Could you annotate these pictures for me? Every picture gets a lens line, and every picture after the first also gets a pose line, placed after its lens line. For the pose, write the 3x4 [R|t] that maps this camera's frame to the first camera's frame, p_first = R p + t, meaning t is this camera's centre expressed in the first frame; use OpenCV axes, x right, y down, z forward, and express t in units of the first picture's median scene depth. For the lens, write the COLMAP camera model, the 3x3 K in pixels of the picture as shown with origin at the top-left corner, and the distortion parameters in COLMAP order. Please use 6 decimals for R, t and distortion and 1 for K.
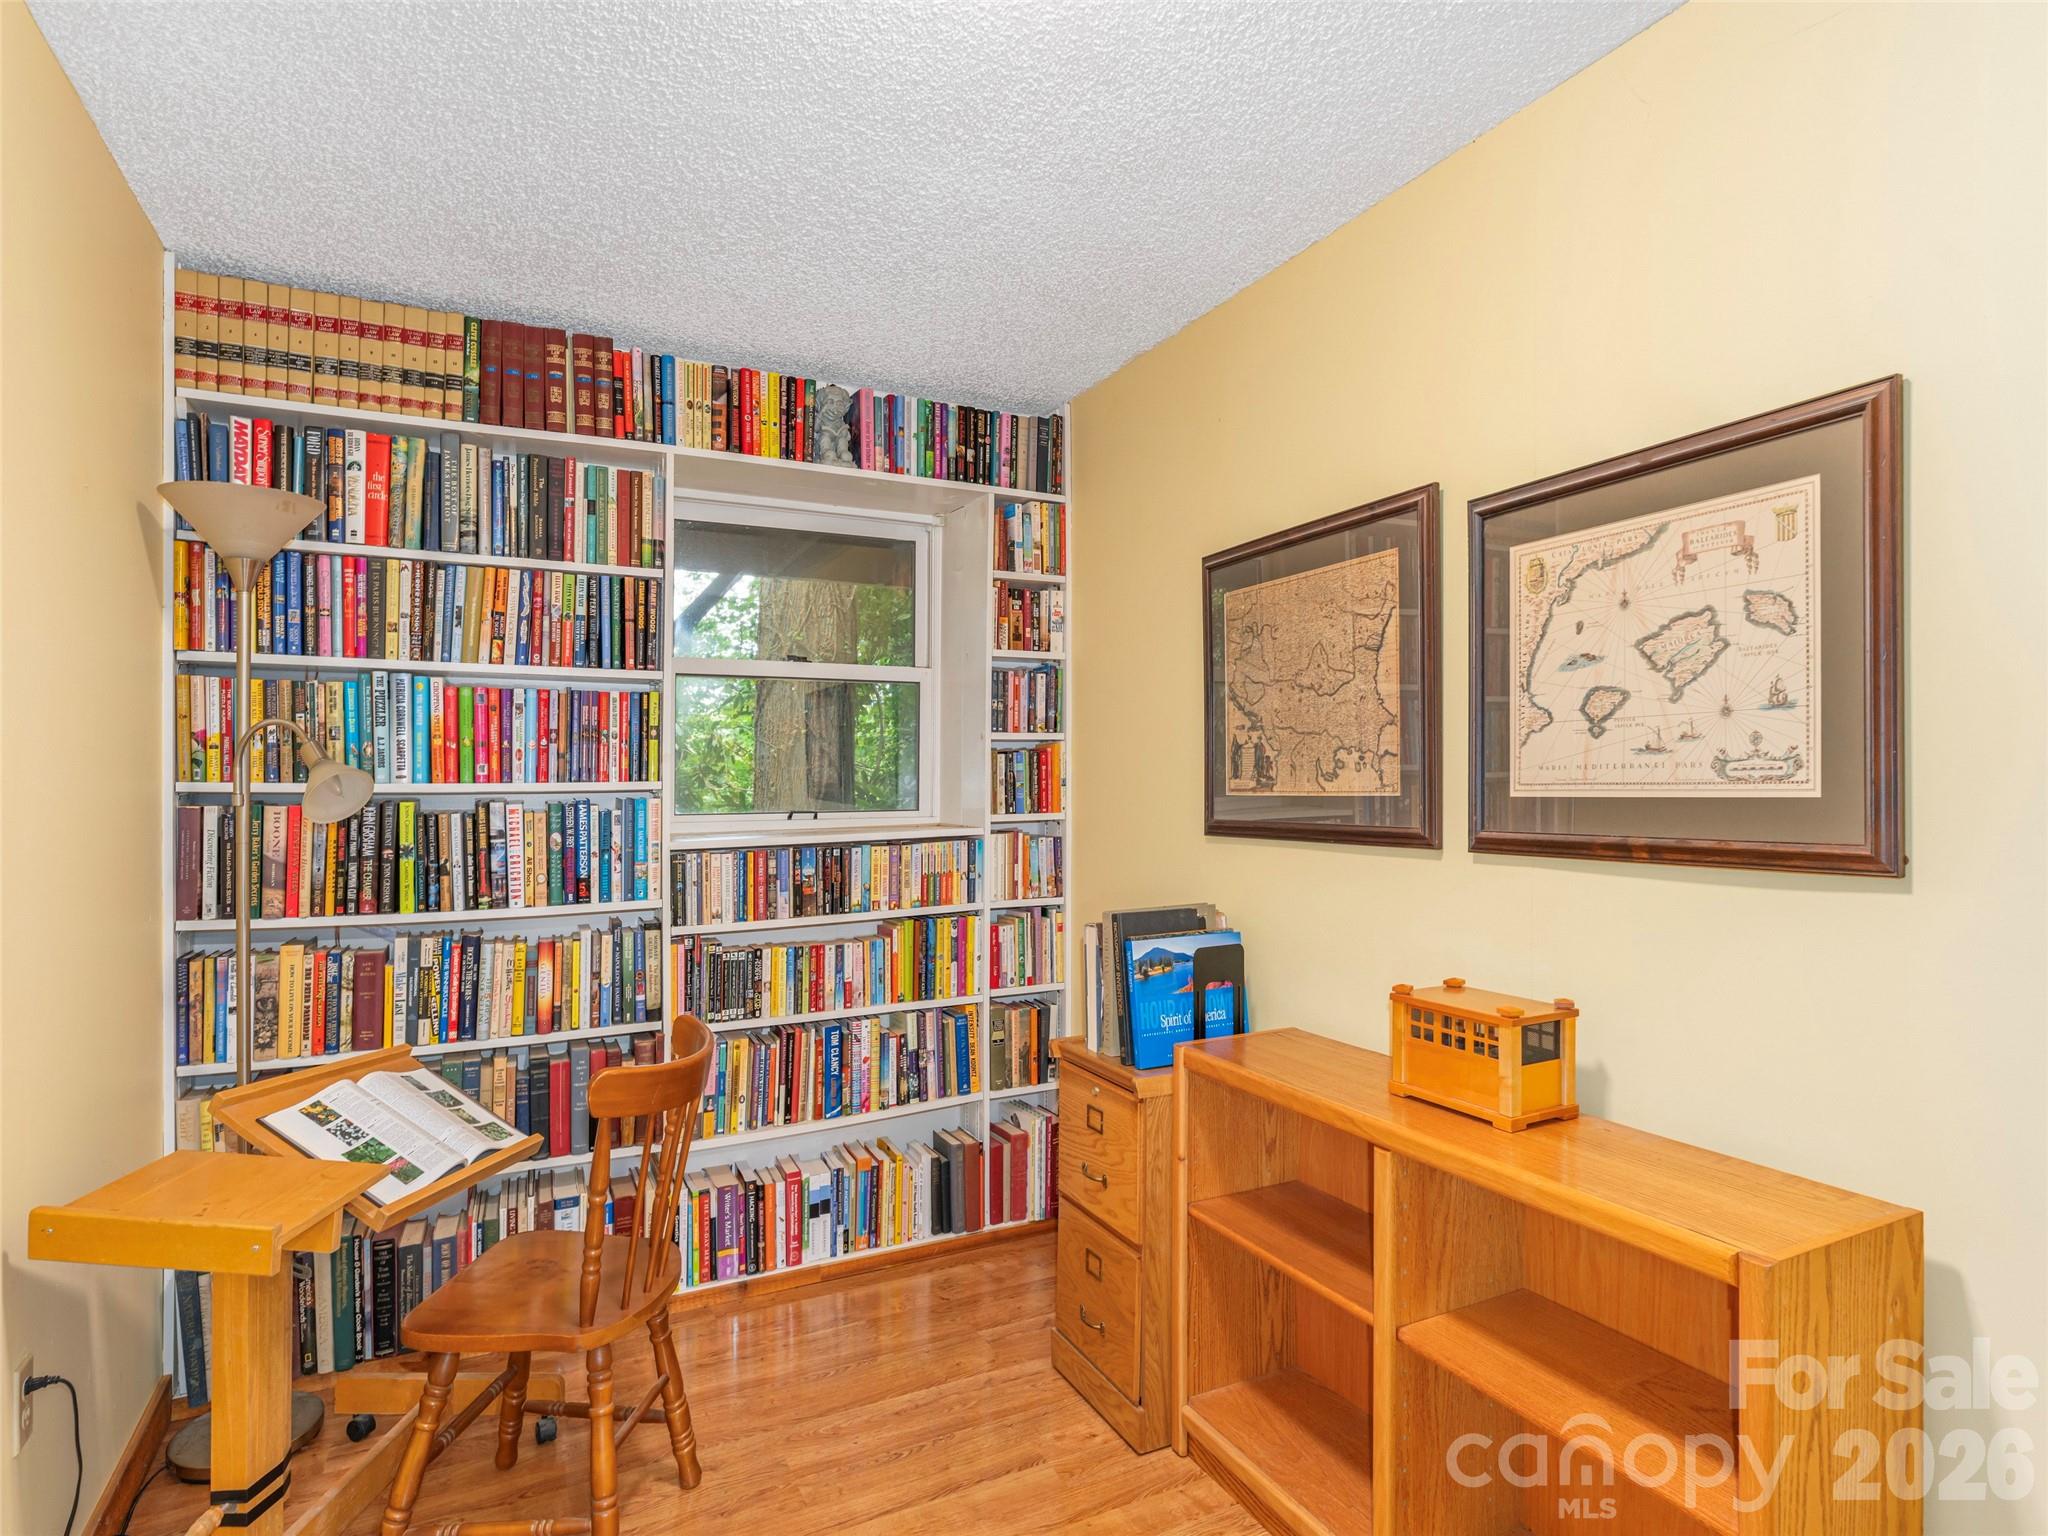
lens RADIAL K [[1119.1, 0, 1023.6], [0, 1119.1, 778.6], [0, 0, 1]] dist [-0.001216, 0.000849]
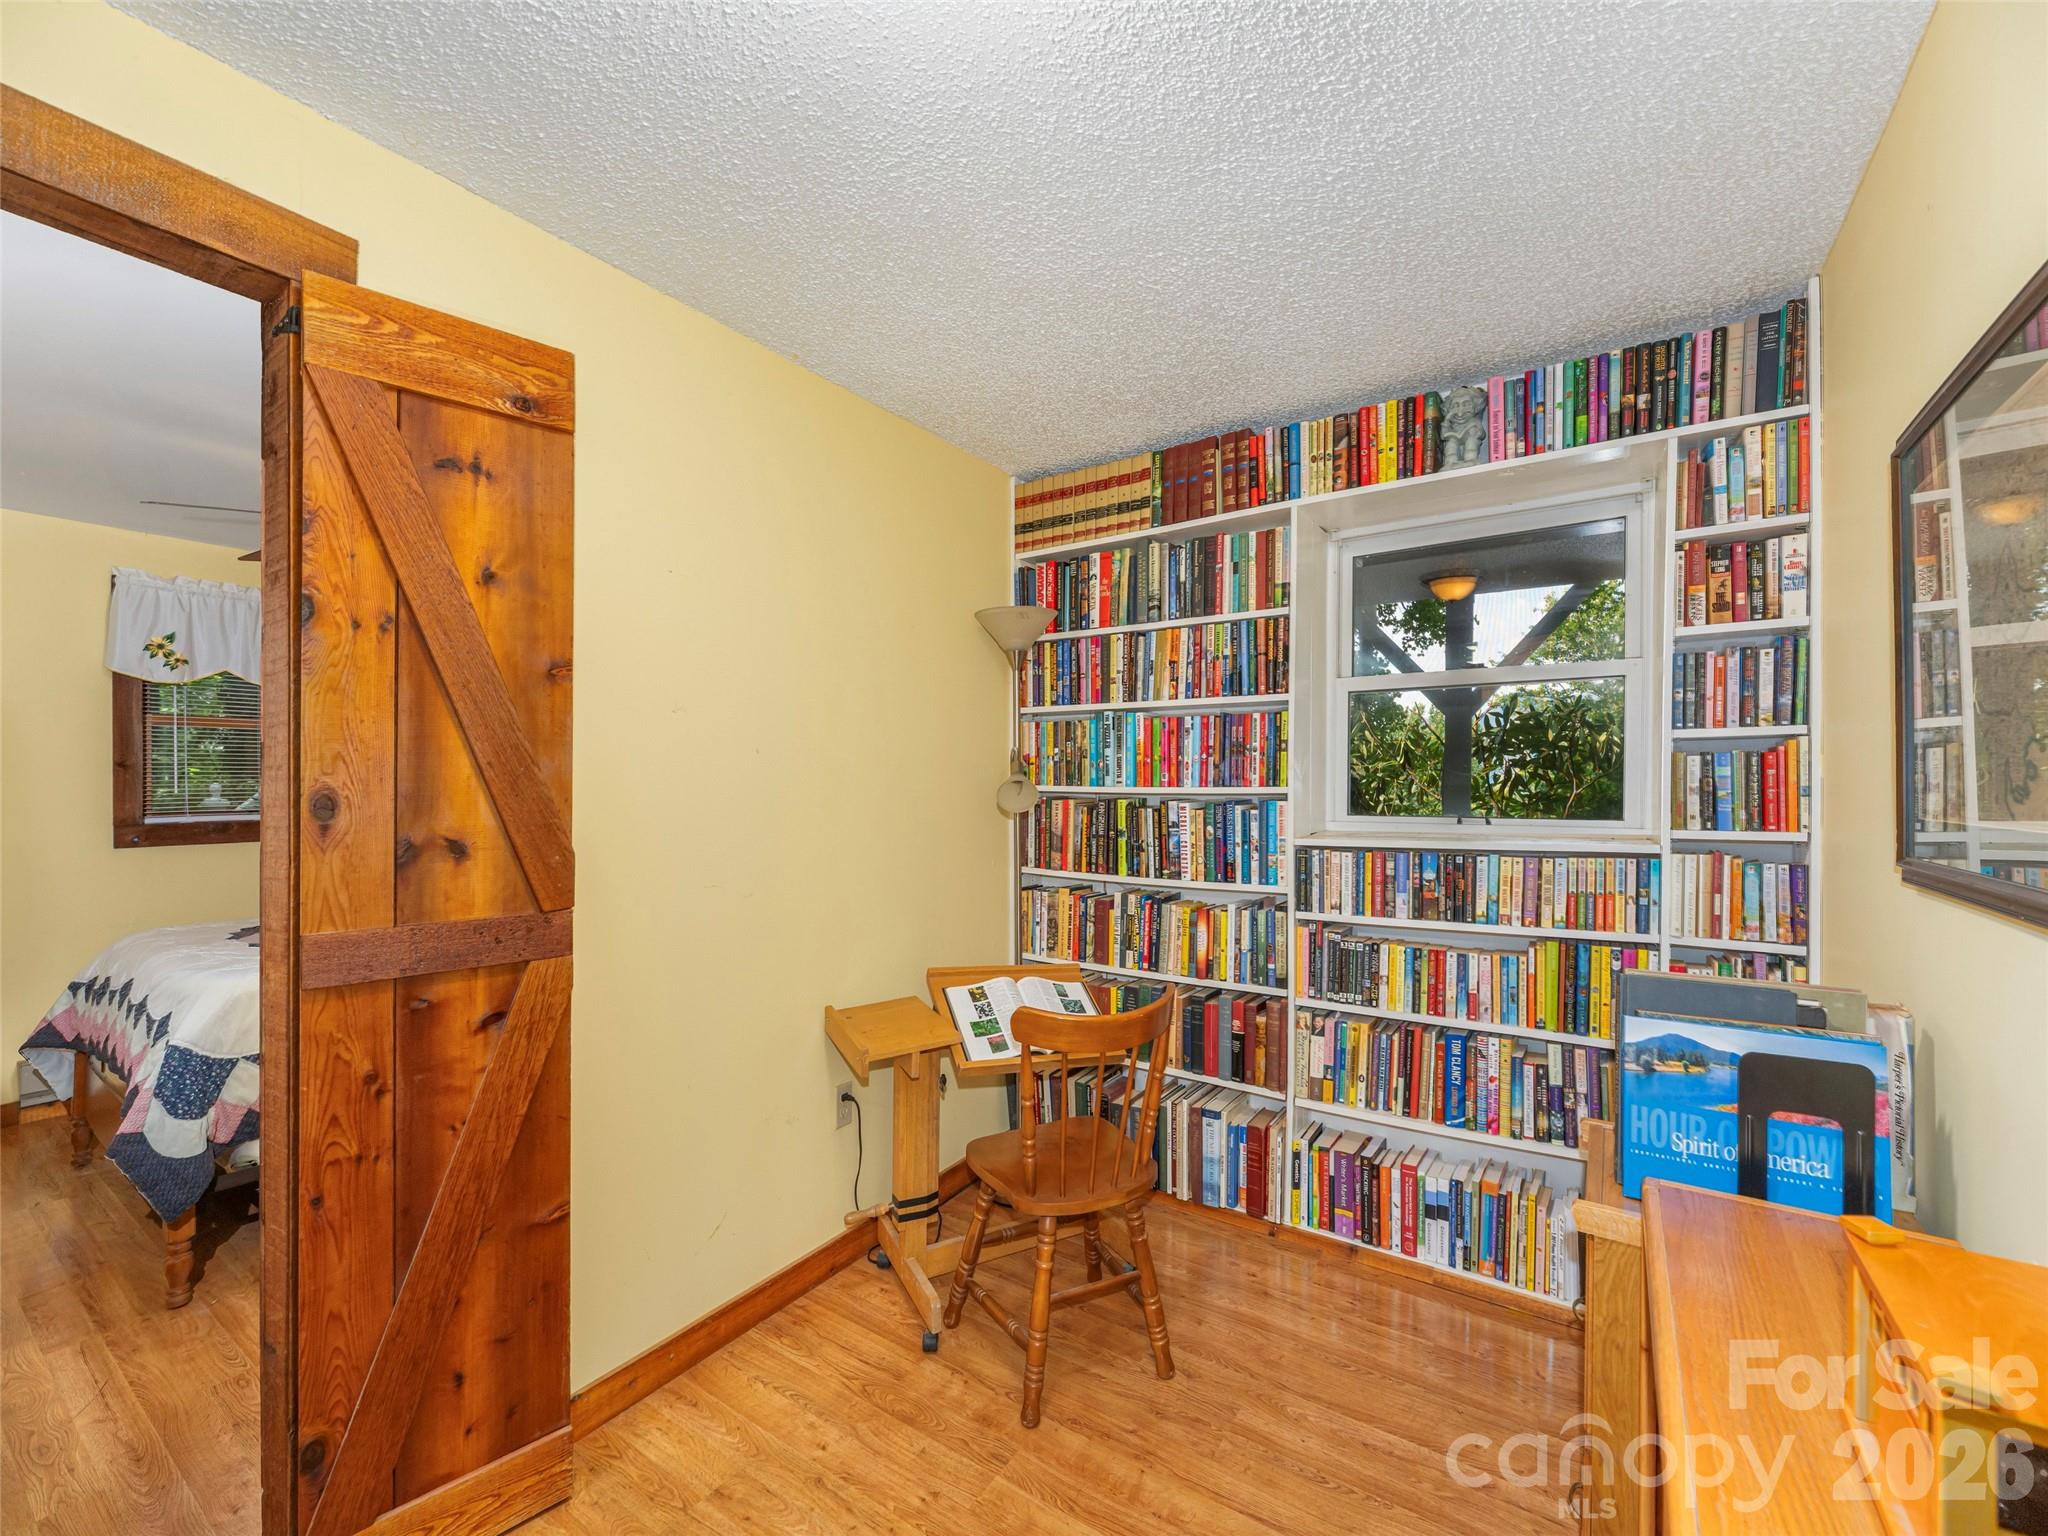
lens RADIAL K [[842.8, 0, 1017.5], [0, 842.8, 773.6], [0, 0, 1]] dist [-0.000722, -0.000058]
pose [[0.485231, -0.003310, -0.874380, 0.316083], [0.002090, 0.999994, -0.002626, -0.009368], [0.874384, -0.000553, 0.485235, 0.320626]]
